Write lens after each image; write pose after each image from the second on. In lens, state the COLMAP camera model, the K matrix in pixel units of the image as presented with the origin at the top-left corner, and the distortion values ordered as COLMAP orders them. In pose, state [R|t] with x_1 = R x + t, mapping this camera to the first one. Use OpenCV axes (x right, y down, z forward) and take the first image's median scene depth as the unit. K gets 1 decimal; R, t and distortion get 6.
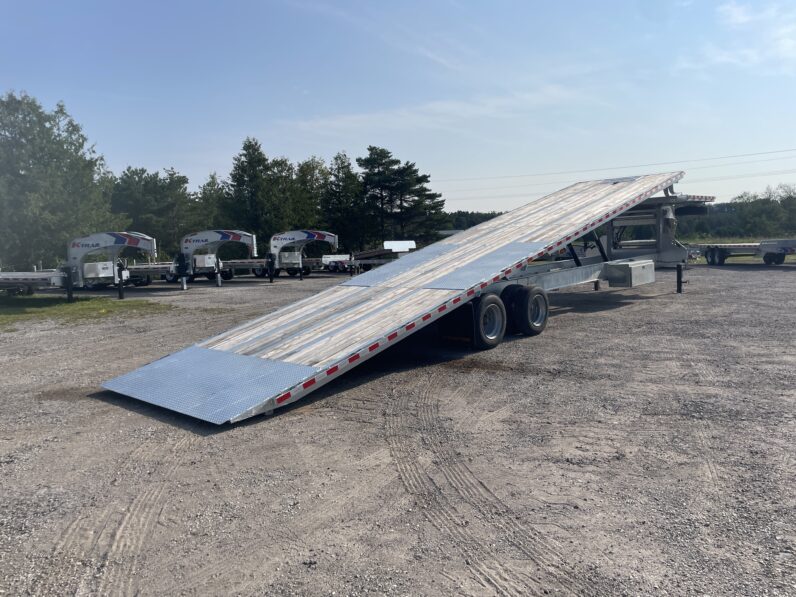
lens RADIAL K [[607.6, 0, 397.3], [0, 607.6, 298.8], [0, 0, 1]] dist [0.026469, -0.006661]
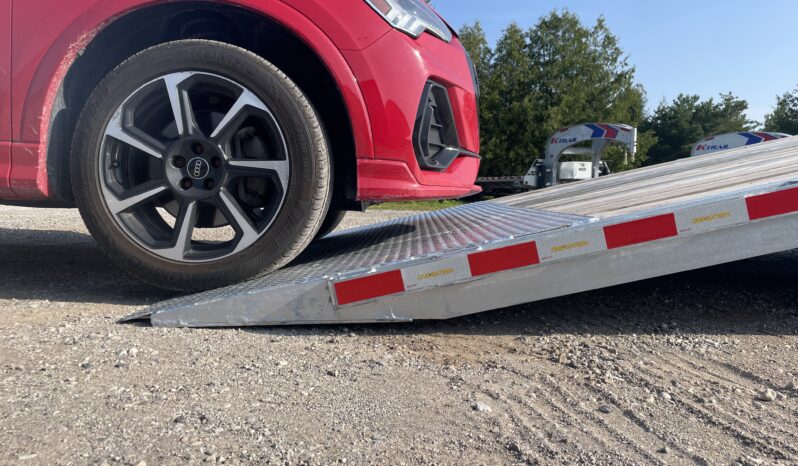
lens RADIAL K [[592.8, 0, 398.7], [0, 592.8, 234.7], [0, 0, 1]] dist [0.004378, 0.001399]
pose [[0.635753, 0.104101, -0.764840, -0.003061], [-0.123612, 0.991807, 0.032244, 0.028163], [0.761930, 0.074044, 0.643413, 0.184846]]
